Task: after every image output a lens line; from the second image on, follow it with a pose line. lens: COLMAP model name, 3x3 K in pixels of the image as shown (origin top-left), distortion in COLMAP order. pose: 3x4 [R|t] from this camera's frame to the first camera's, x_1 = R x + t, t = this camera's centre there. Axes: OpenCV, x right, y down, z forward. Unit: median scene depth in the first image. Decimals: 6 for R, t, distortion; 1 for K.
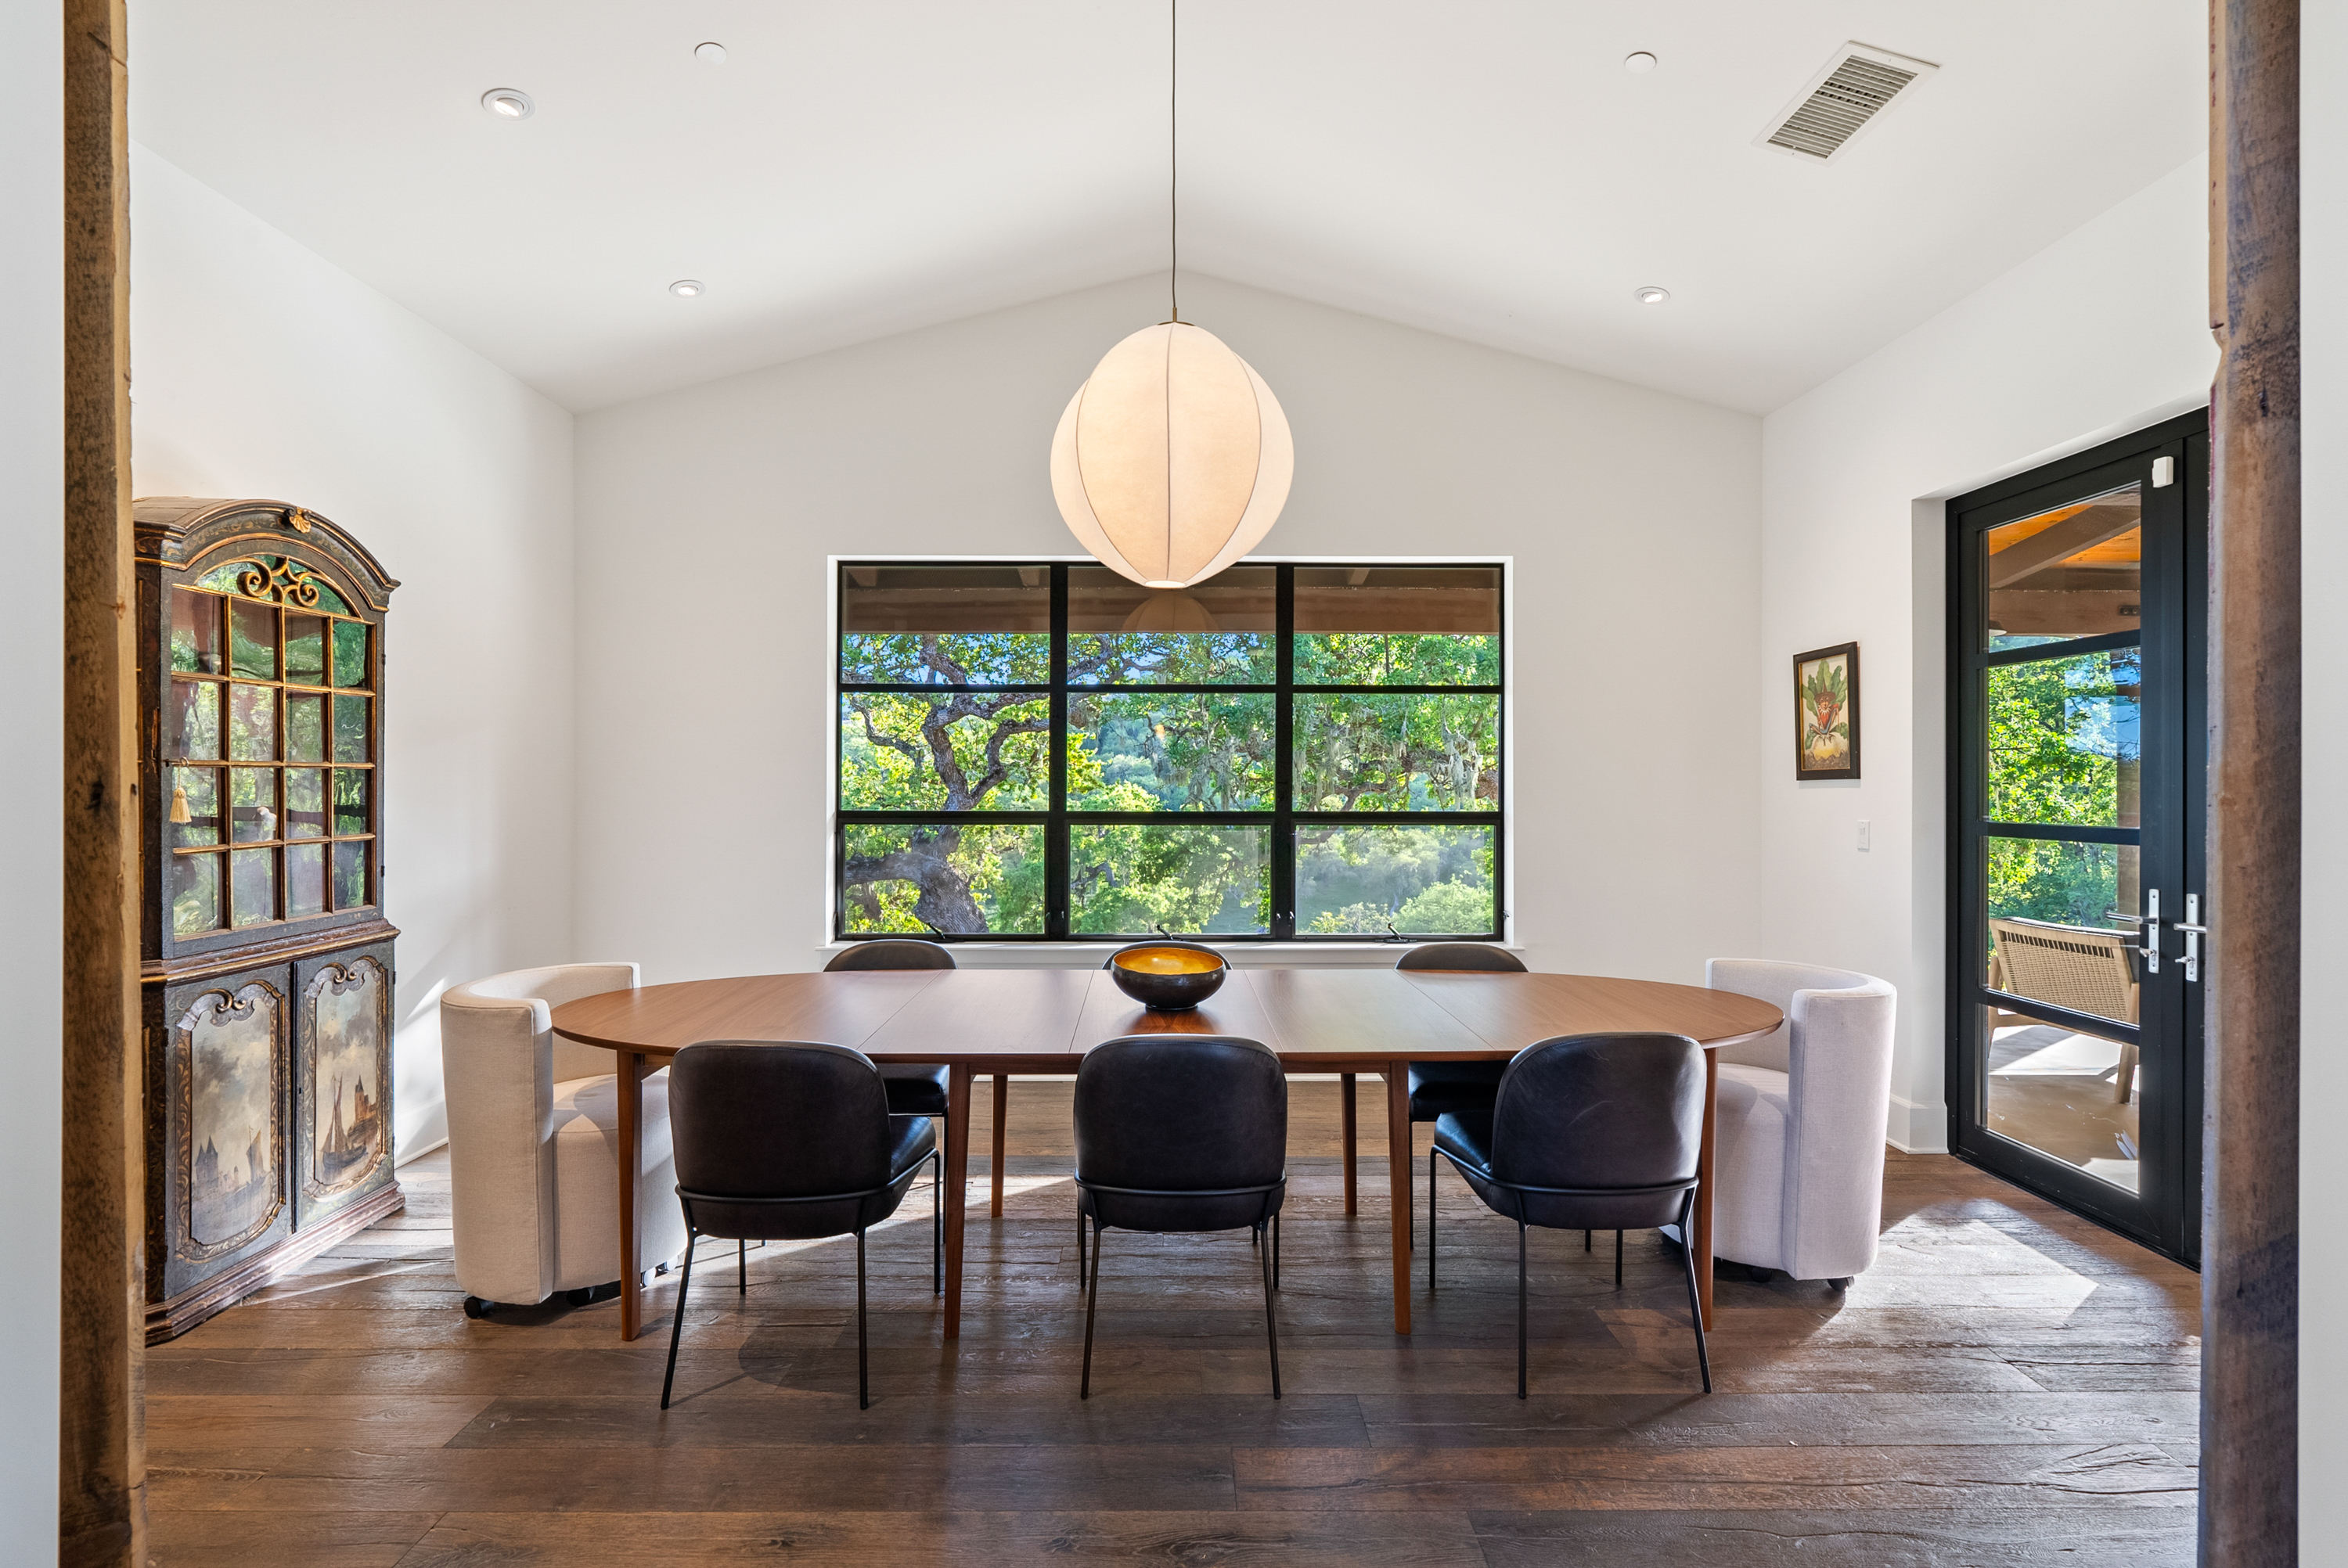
lens RADIAL K [[1067.2, 0, 1176.2], [0, 1067.2, 796.0], [0, 0, 1]] dist [-0.006264, 0.002201]
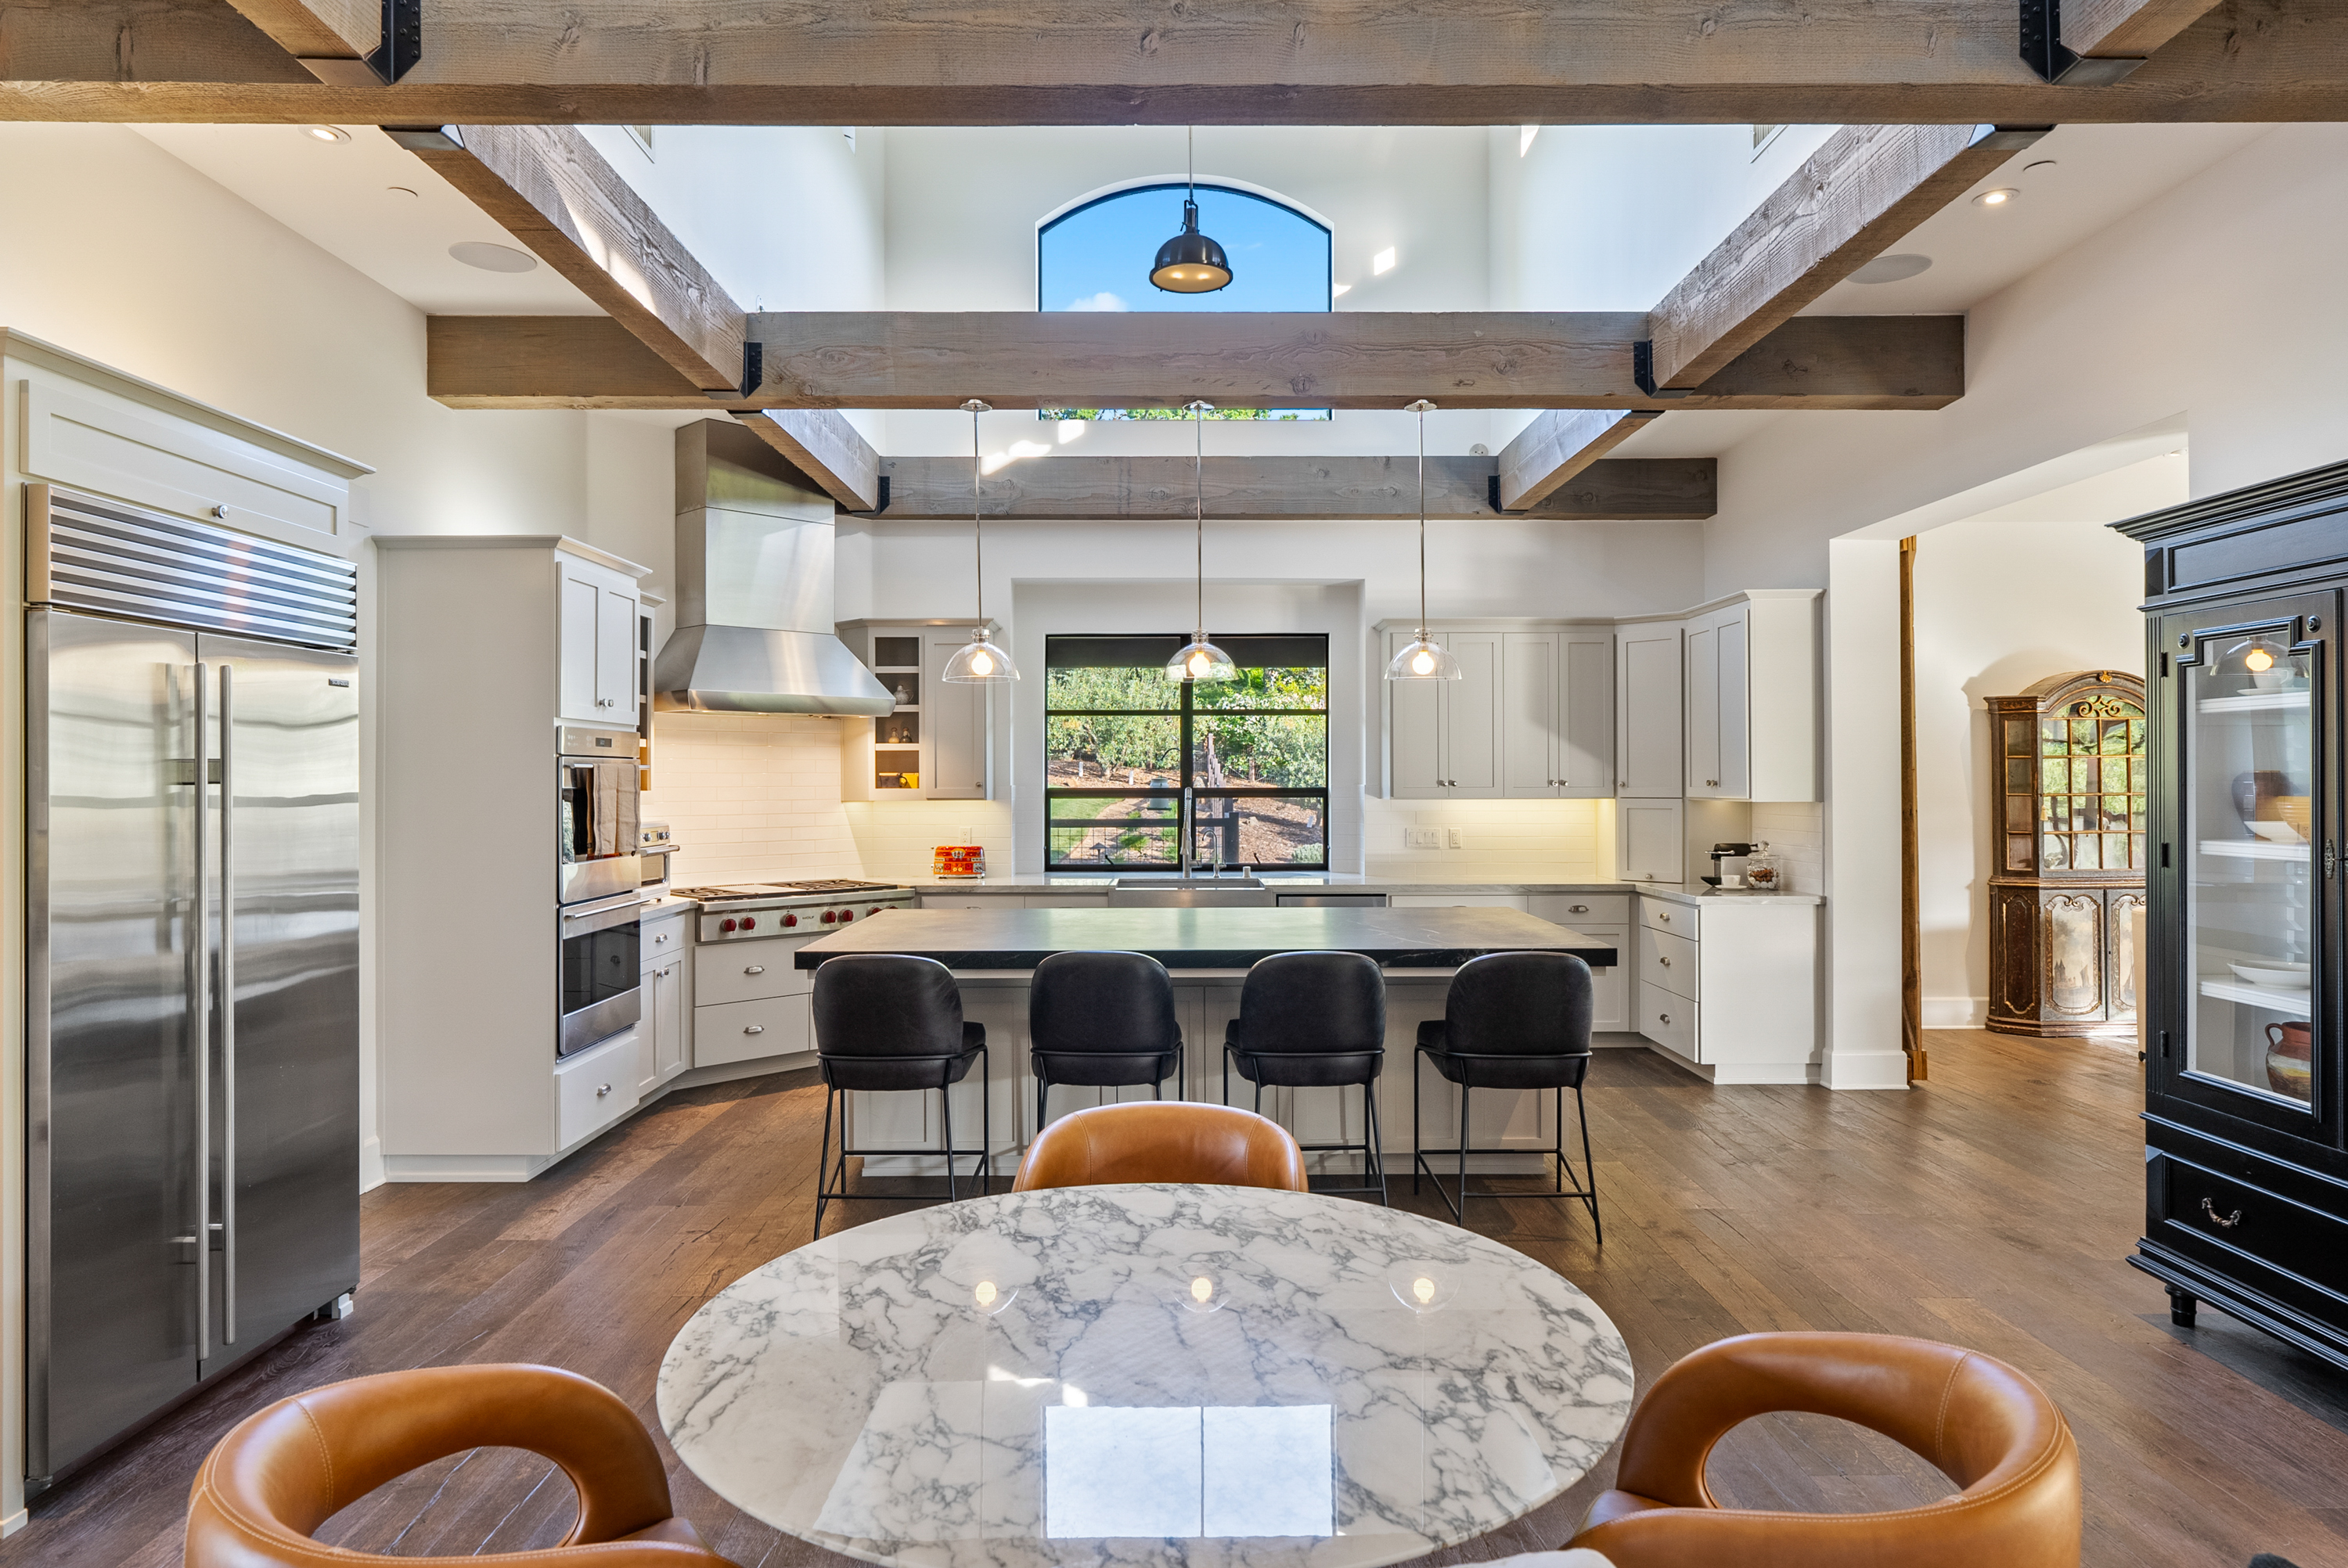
lens RADIAL K [[1359.5, 0, 1184.0], [0, 1359.5, 784.2], [0, 0, 1]] dist [0.015594, -0.000768]
pose [[0.013744, -0.000915, -0.999905, 1.833845], [0.000960, 0.999999, -0.000902, -0.048368], [0.999905, -0.000947, 0.013745, -0.841823]]
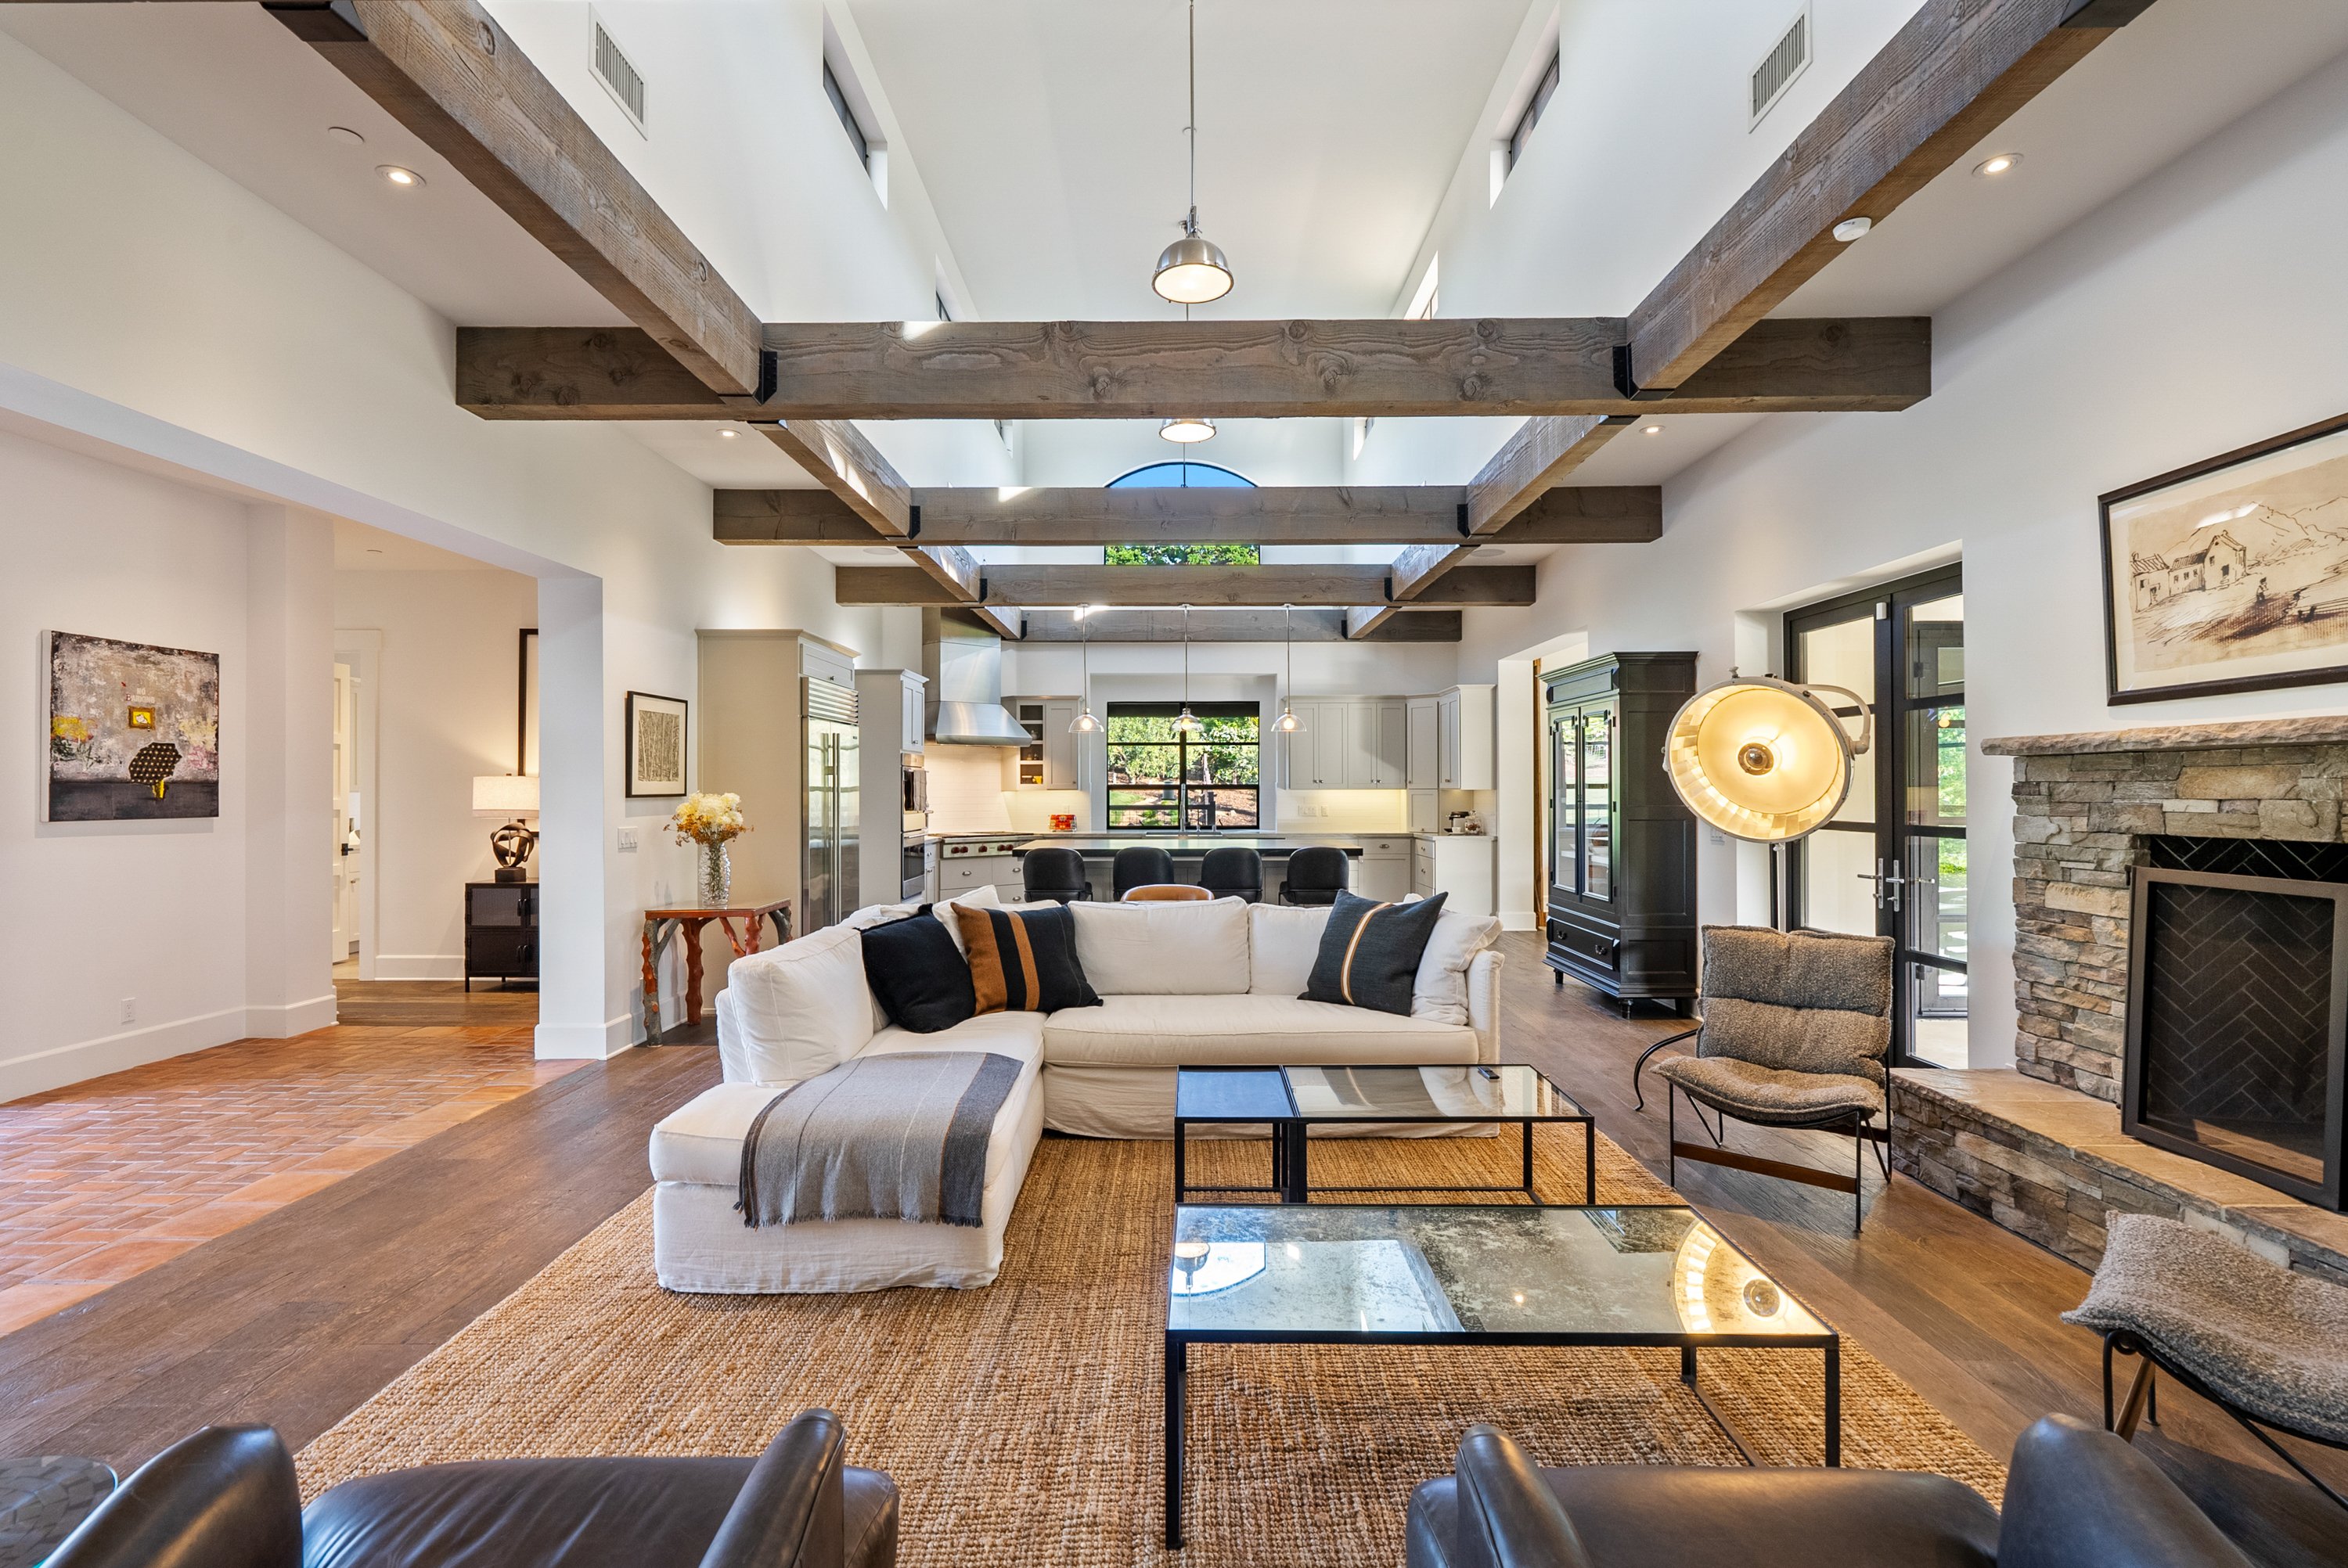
lens RADIAL K [[1067.2, 0, 1188.5], [0, 1067.2, 788.2], [0, 0, 1]] dist [-0.006264, 0.002201]
pose [[0.013455, -0.004361, -0.999900, 3.161484], [0.000879, 0.999990, -0.004349, -0.009475], [0.999909, -0.000820, 0.013459, -0.831620]]
